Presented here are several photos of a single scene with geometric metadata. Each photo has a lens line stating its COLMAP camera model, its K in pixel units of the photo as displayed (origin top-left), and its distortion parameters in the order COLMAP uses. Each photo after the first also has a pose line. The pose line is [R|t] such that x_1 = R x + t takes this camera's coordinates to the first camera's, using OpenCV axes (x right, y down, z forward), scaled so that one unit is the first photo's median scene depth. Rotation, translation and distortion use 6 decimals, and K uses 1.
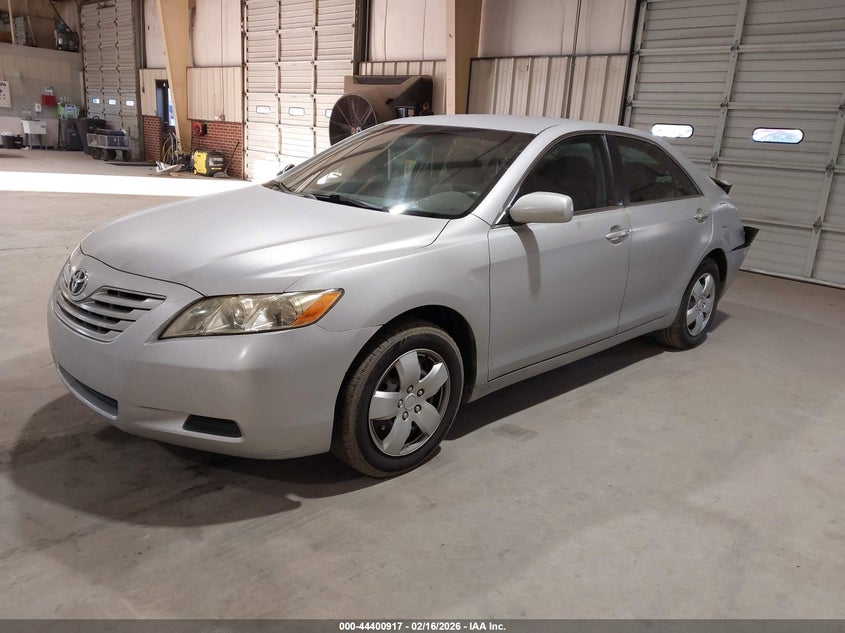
lens RADIAL K [[672.1, 0, 434.6], [0, 672.1, 317.1], [0, 0, 1]] dist [0.004639, 0.000973]
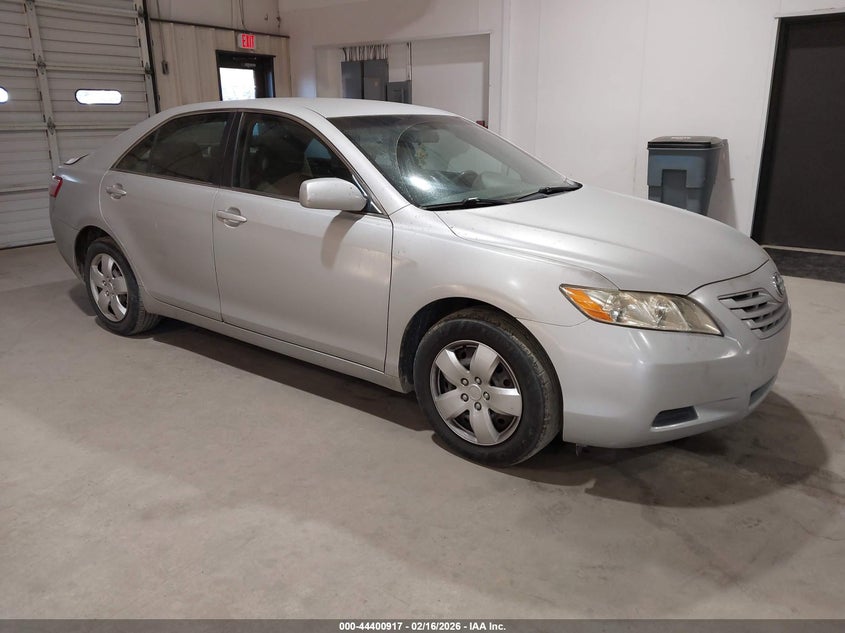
lens RADIAL K [[672.1, 0, 434.6], [0, 672.1, 317.1], [0, 0, 1]] dist [0.004639, 0.000973]
pose [[-0.150837, -0.347517, 0.925462, -0.826910], [0.250860, 0.892073, 0.375866, -0.310084], [-0.956200, 0.288856, -0.047380, 0.898068]]
